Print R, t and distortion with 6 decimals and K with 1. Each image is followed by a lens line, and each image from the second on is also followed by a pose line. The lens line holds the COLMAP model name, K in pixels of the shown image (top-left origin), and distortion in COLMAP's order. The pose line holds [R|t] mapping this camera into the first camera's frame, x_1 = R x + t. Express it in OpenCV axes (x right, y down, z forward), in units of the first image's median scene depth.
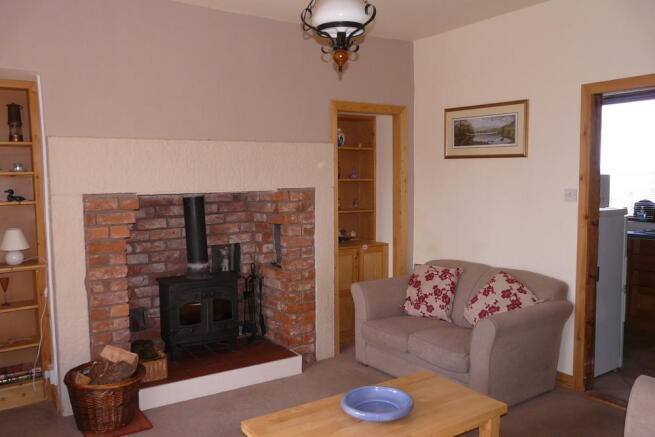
lens RADIAL K [[543.4, 0, 327.5], [0, 543.4, 218.5], [0, 0, 1]] dist [-0.004098, -0.000507]
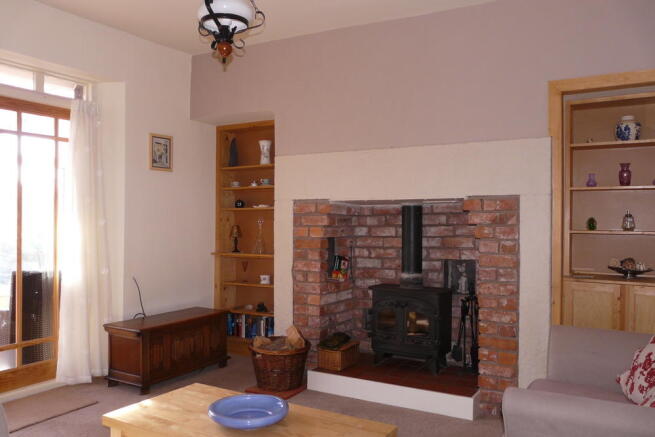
lens RADIAL K [[562.4, 0, 327.5], [0, 562.4, 218.5], [0, 0, 1]] dist [0.006483, 0.003897]
pose [[0.451339, 0.011361, -0.892280, 0.604457], [-0.076119, 0.996765, -0.025811, 0.020877], [0.889100, 0.079569, 0.450744, 0.398770]]
